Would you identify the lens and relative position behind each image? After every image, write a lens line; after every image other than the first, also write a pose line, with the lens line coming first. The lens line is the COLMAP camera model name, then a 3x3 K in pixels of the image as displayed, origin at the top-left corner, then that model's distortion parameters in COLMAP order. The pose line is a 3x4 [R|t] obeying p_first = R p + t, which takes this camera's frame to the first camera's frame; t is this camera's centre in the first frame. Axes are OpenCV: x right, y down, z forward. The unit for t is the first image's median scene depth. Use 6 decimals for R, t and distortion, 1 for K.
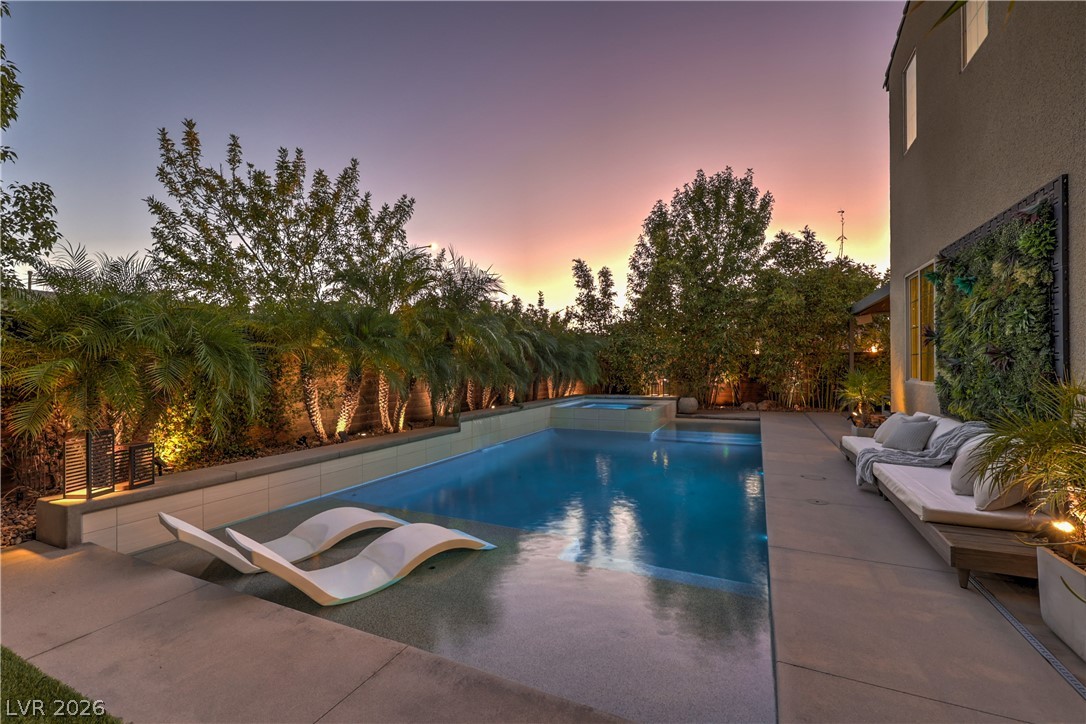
lens RADIAL K [[440.0, 0, 543.0], [0, 440.0, 362.0], [0, 0, 1]] dist [-0.001249, 0.000060]
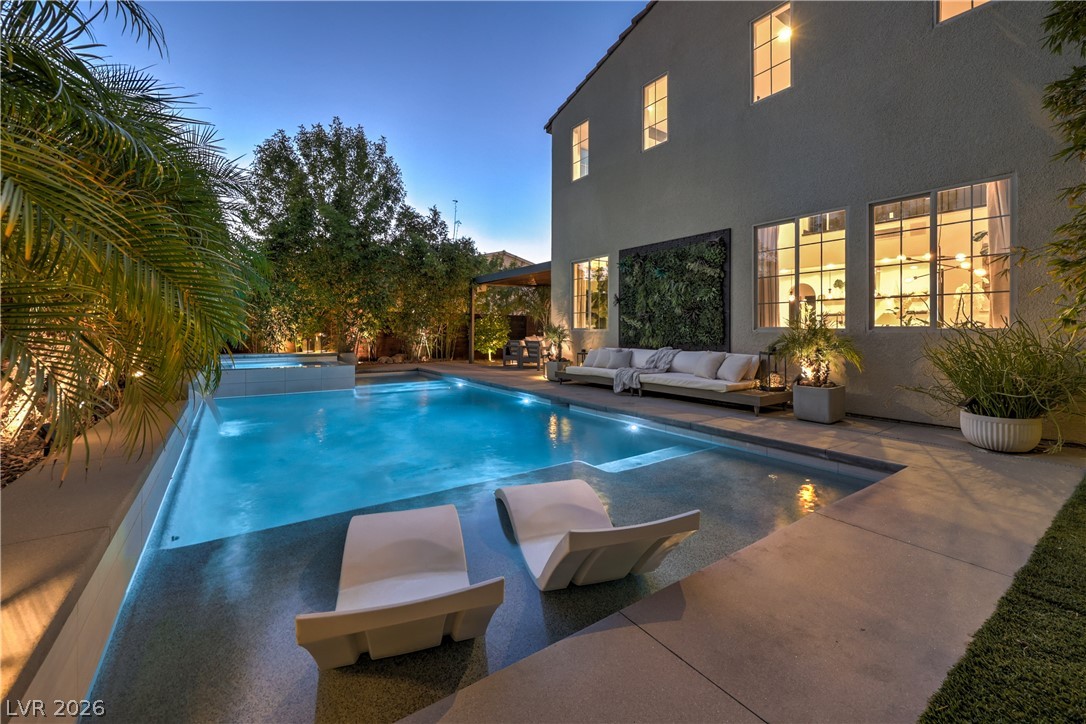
lens RADIAL K [[428.5, 0, 540.6], [0, 428.5, 331.1], [0, 0, 1]] dist [-0.000573, 0.000001]
pose [[0.519407, 0.005406, 0.854510, -0.246310], [-0.018710, 0.999812, 0.005048, 0.020050], [-0.854322, -0.018610, 0.519411, 0.147681]]
